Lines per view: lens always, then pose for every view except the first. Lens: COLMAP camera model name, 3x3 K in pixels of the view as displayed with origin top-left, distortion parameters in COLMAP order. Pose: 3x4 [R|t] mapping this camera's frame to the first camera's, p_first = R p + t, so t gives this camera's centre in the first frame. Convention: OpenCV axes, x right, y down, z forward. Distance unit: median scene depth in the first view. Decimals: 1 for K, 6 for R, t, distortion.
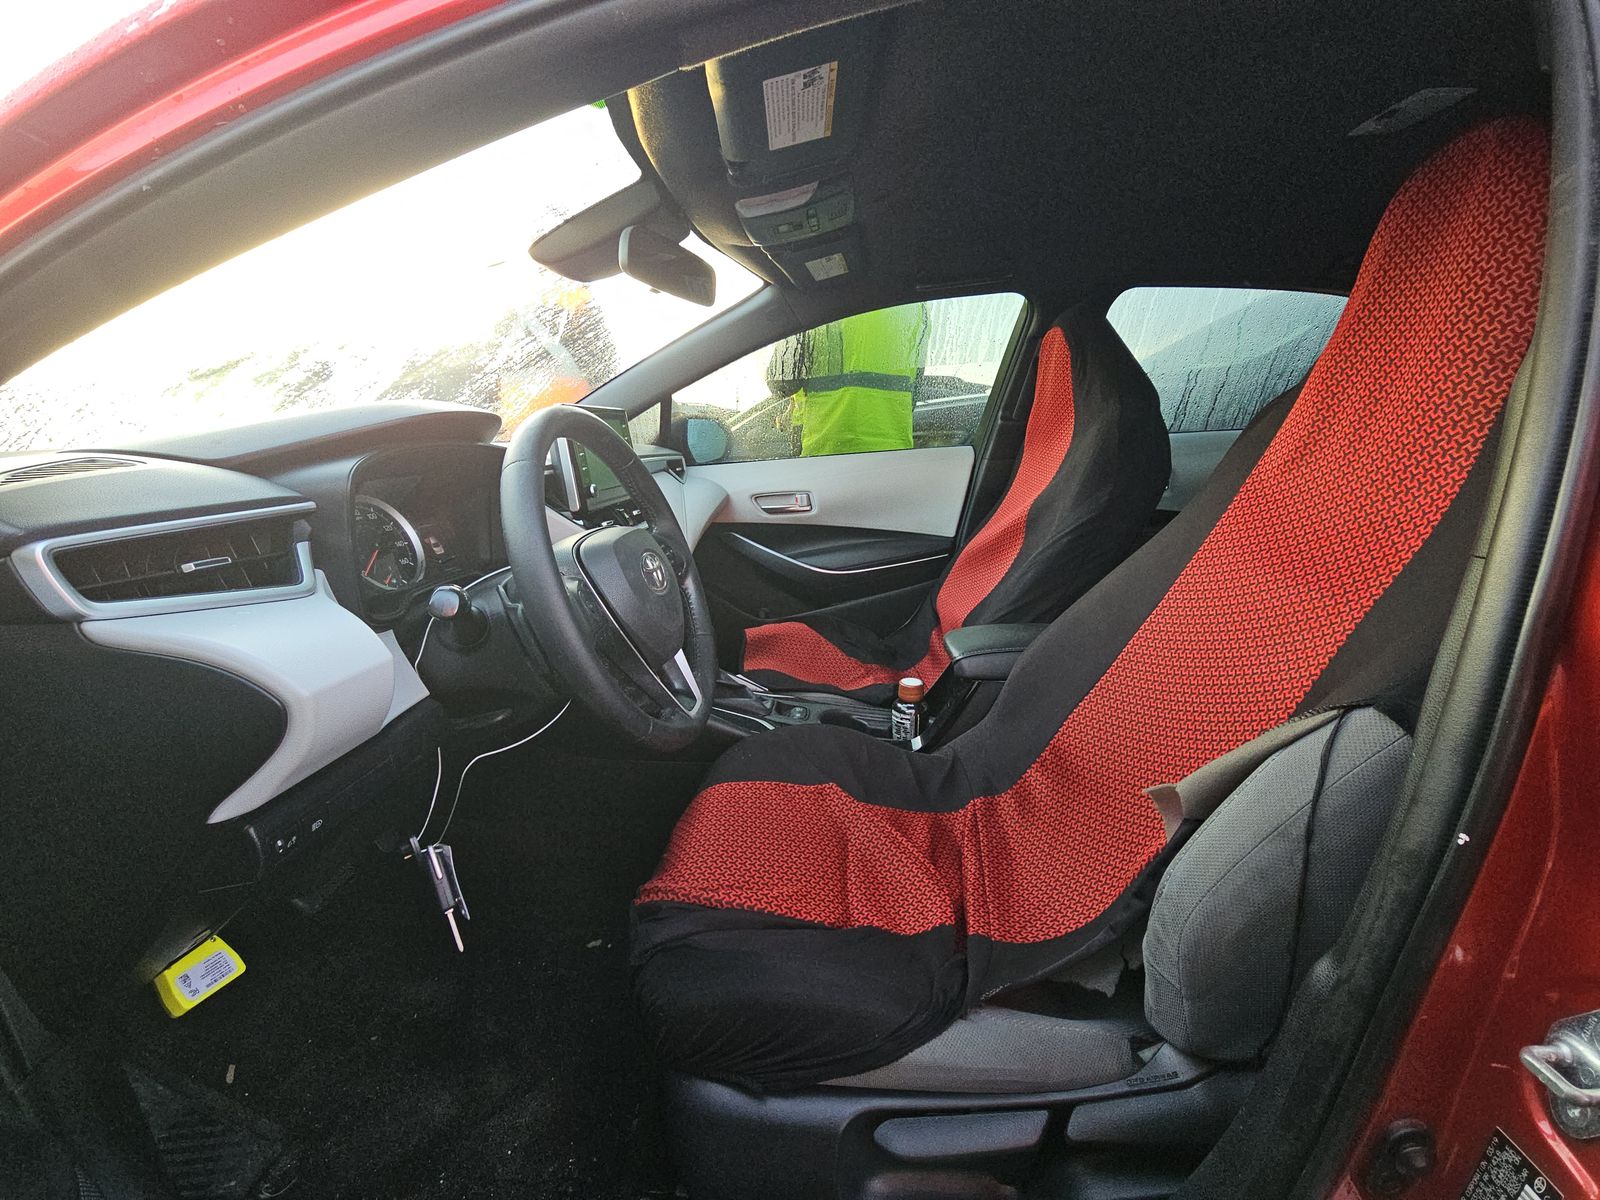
lens RADIAL K [[652.5, 0, 800.3], [0, 652.5, 595.3], [0, 0, 1]] dist [-0.002292, -0.000014]
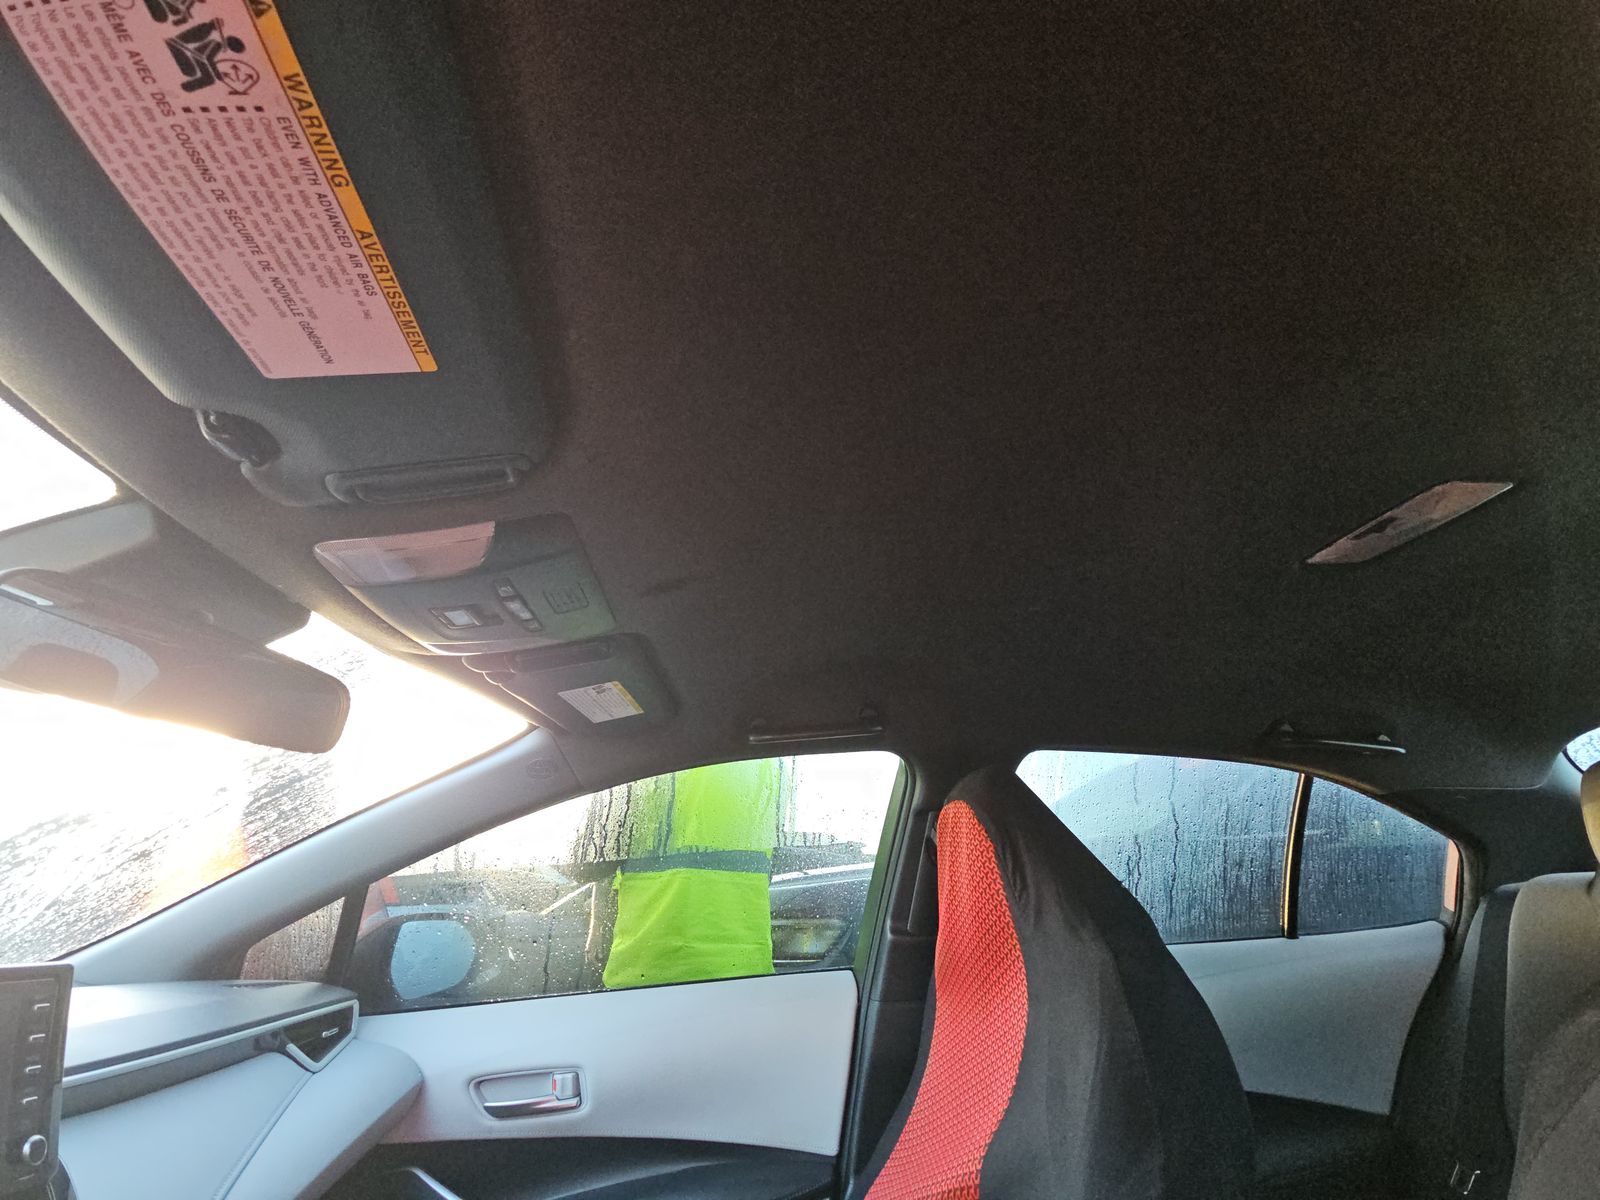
lens RADIAL K [[652.5, 0, 800.3], [0, 652.5, 595.3], [0, 0, 1]] dist [-0.002292, -0.000014]
pose [[0.986340, 0.070988, 0.148638, 0.089288], [0.036251, 0.786694, -0.616277, -0.125428], [-0.160681, 0.613248, 0.773375, 0.279277]]
